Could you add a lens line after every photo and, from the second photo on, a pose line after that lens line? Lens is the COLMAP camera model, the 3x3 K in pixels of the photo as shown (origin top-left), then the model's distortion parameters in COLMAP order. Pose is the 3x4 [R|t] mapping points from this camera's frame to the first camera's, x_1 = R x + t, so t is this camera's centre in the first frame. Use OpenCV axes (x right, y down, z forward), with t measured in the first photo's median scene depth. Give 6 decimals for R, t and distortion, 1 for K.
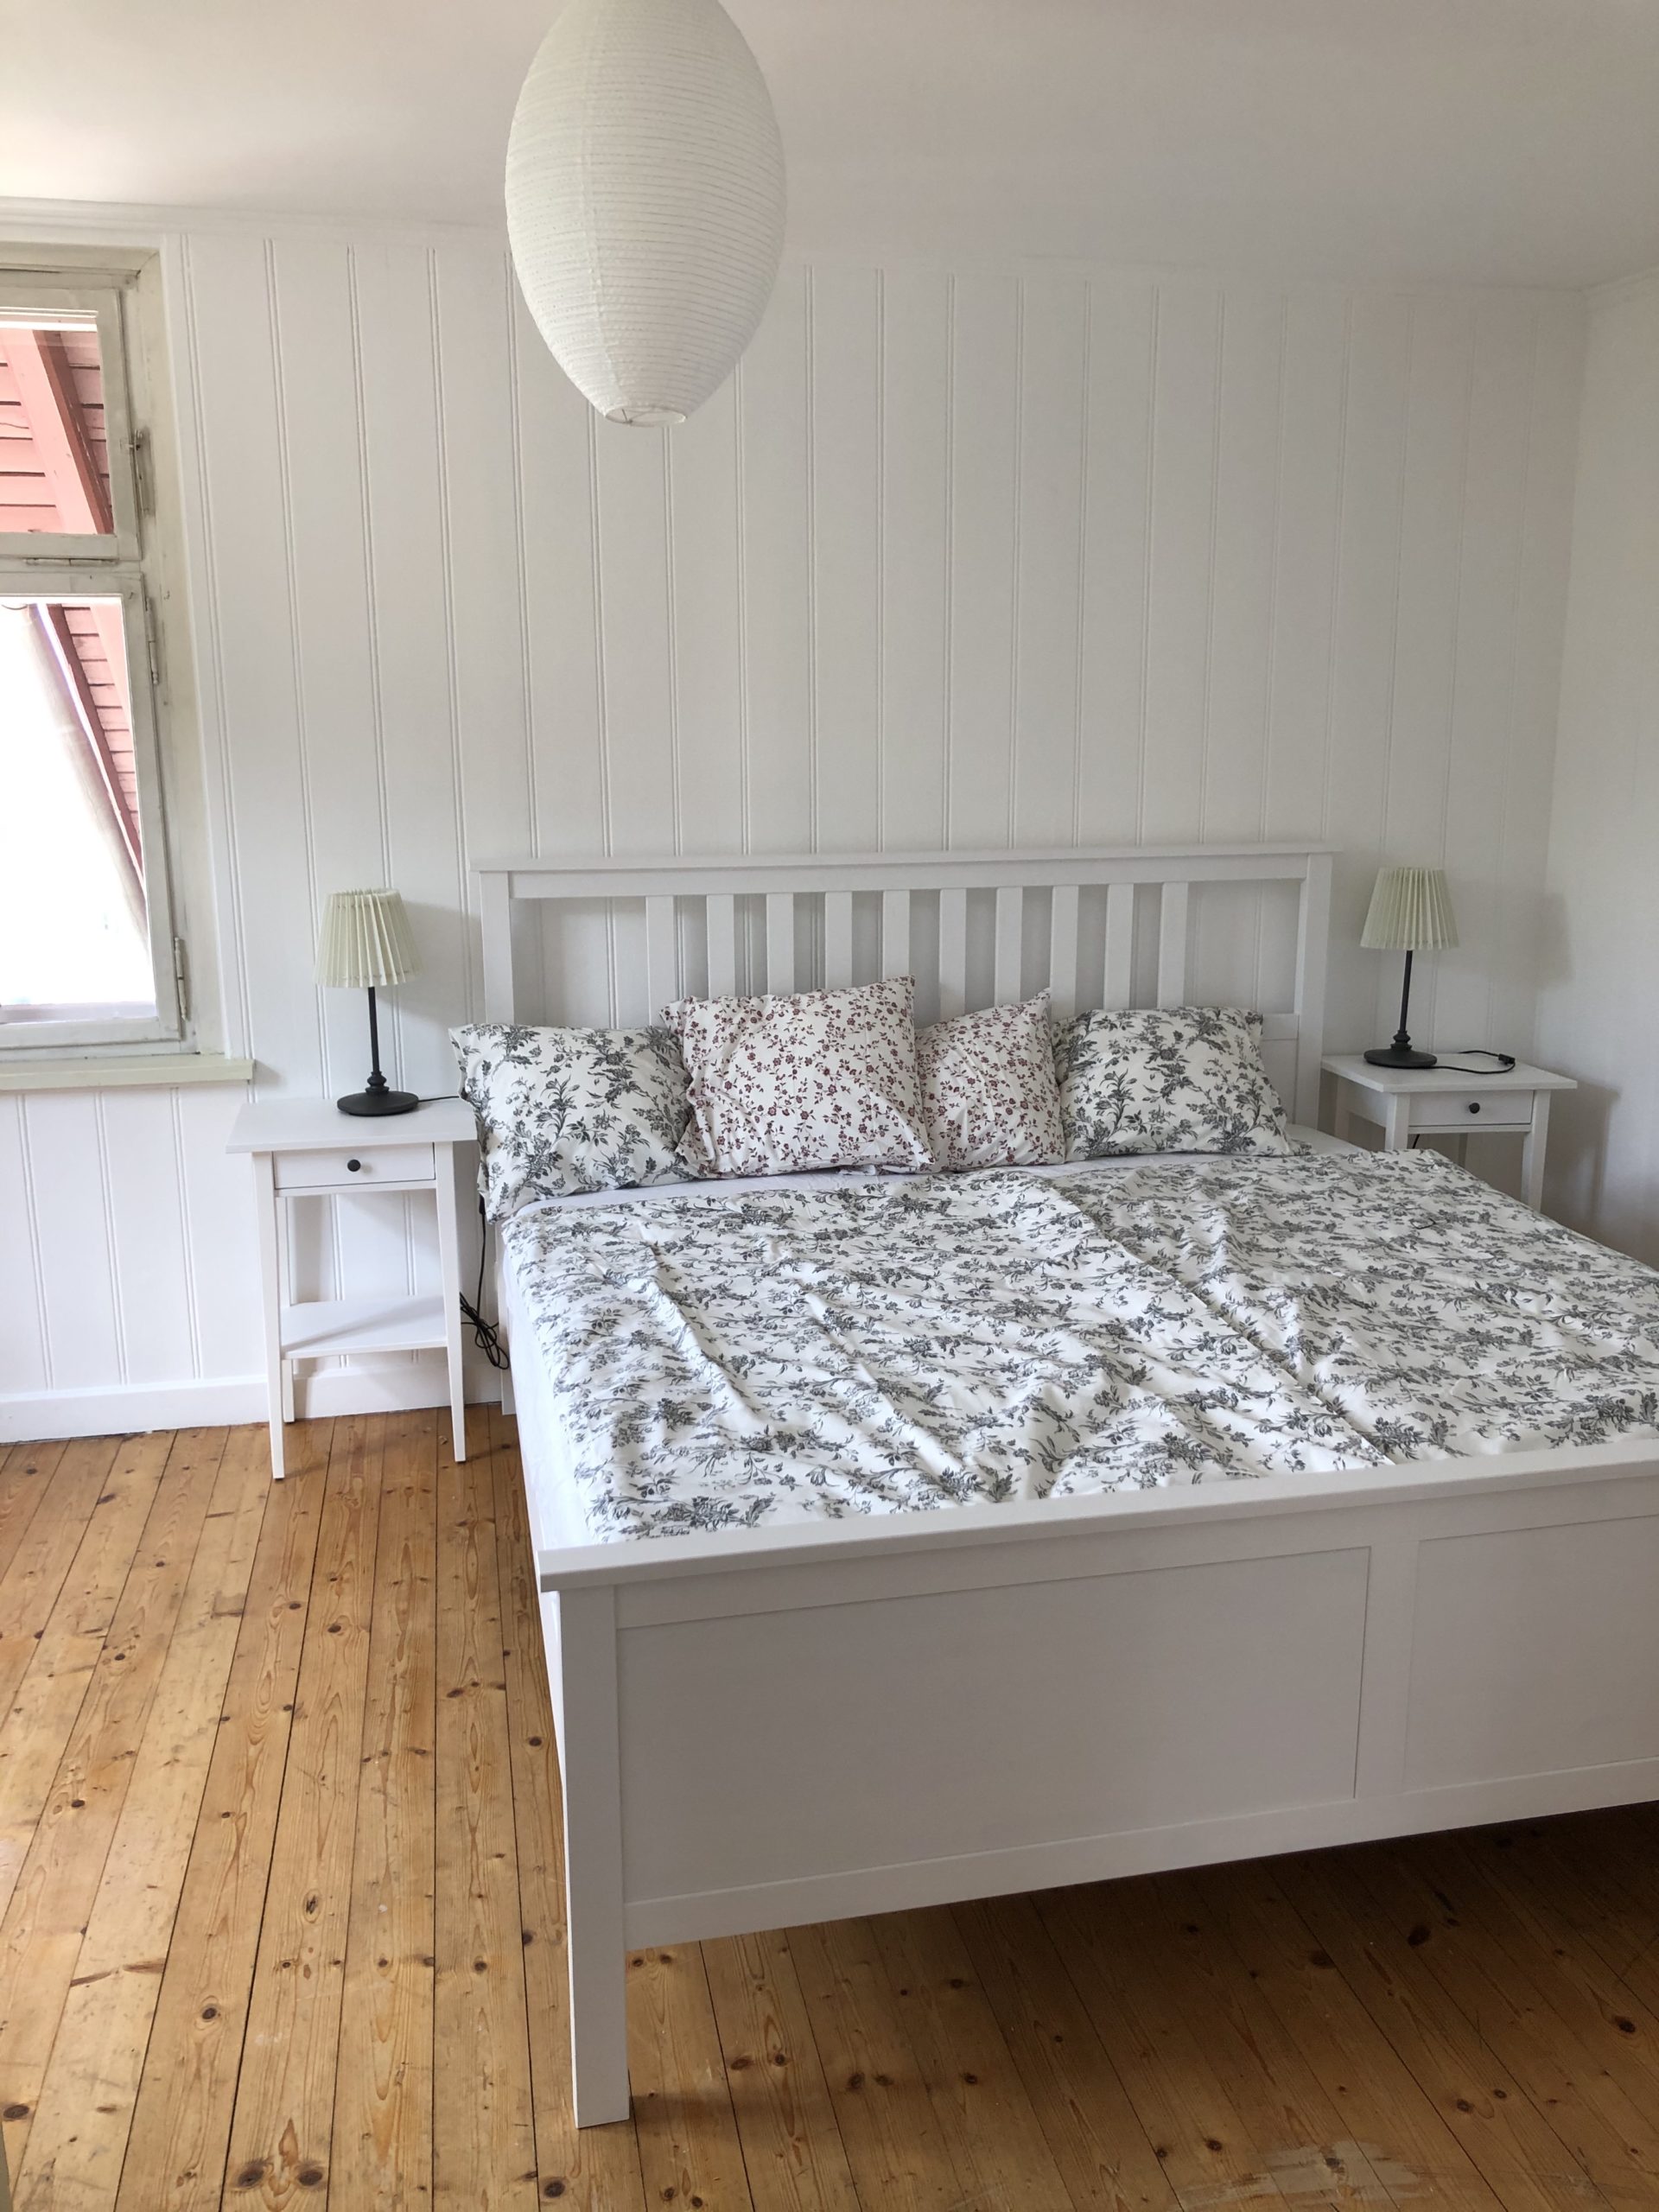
lens RADIAL K [[1789.3, 0, 783.9], [0, 1789.3, 1104.7], [0, 0, 1]] dist [0.004187, 0.001256]
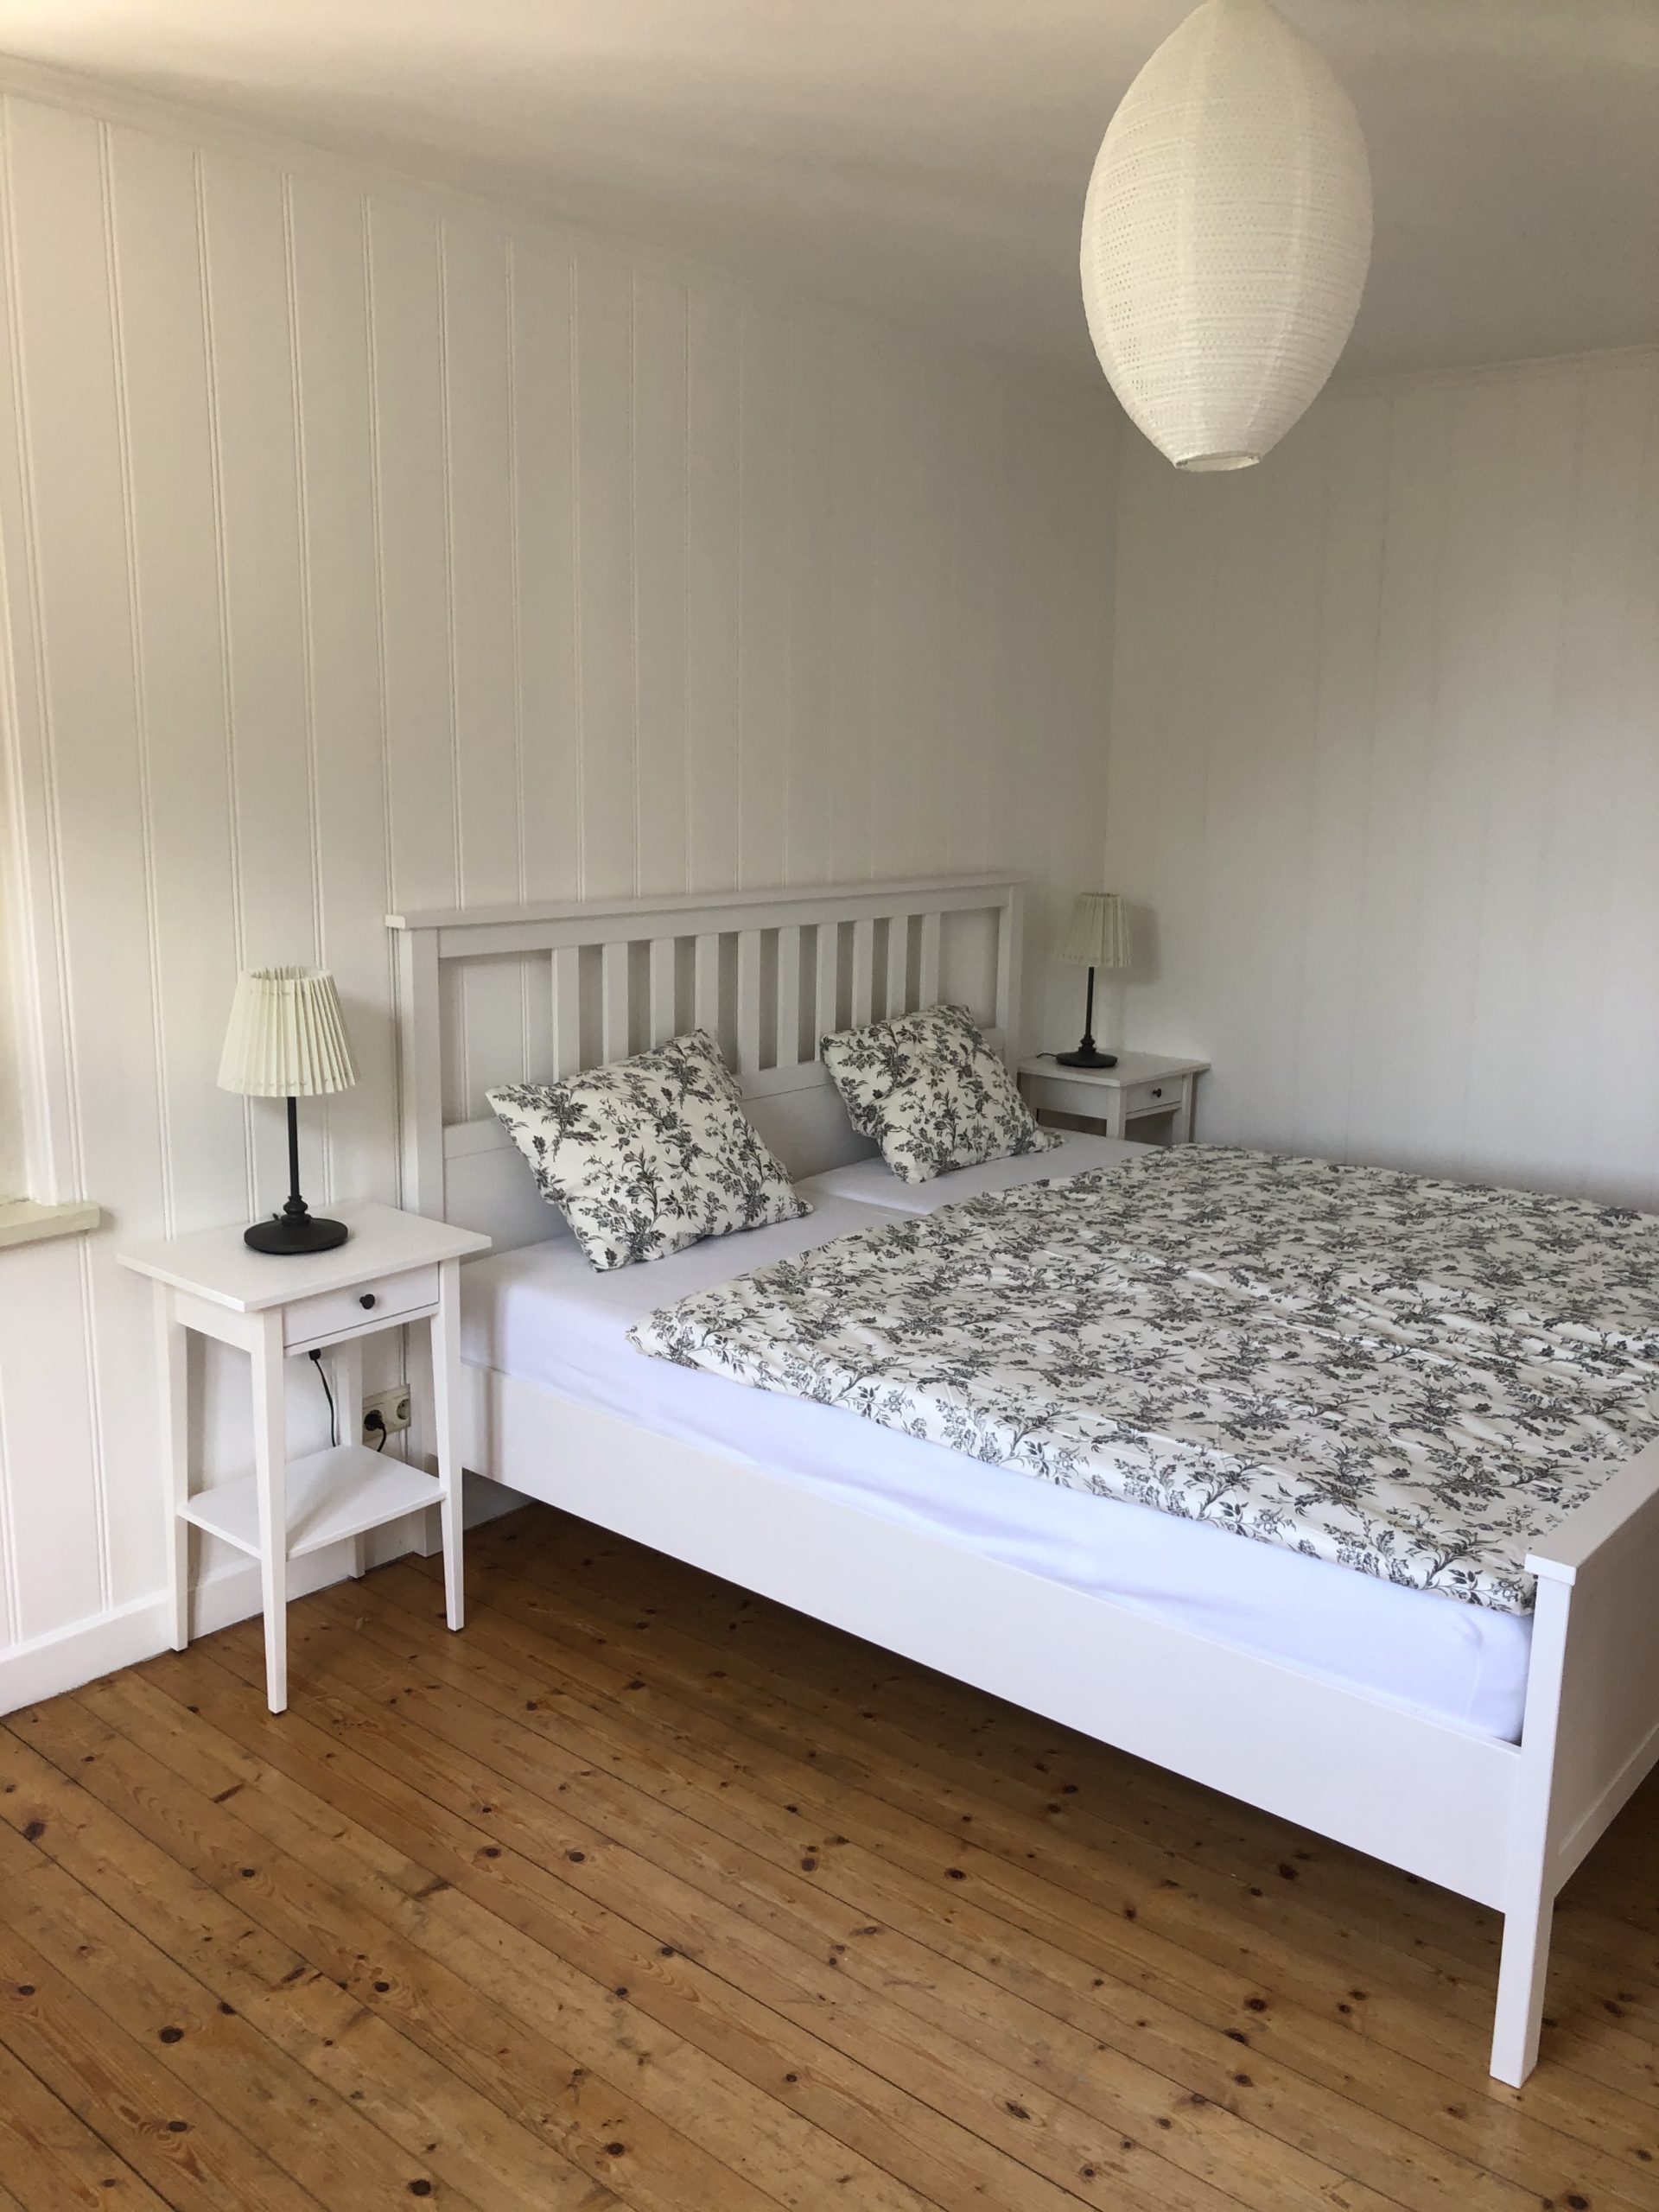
lens RADIAL K [[1789.3, 0, 783.9], [0, 1789.3, 1104.7], [0, 0, 1]] dist [0.004187, 0.001256]
pose [[0.803567, -0.113132, 0.584364, -0.494812], [0.147046, 0.989072, -0.010723, -0.014499], [-0.576765, 0.094545, 0.811421, 0.214693]]
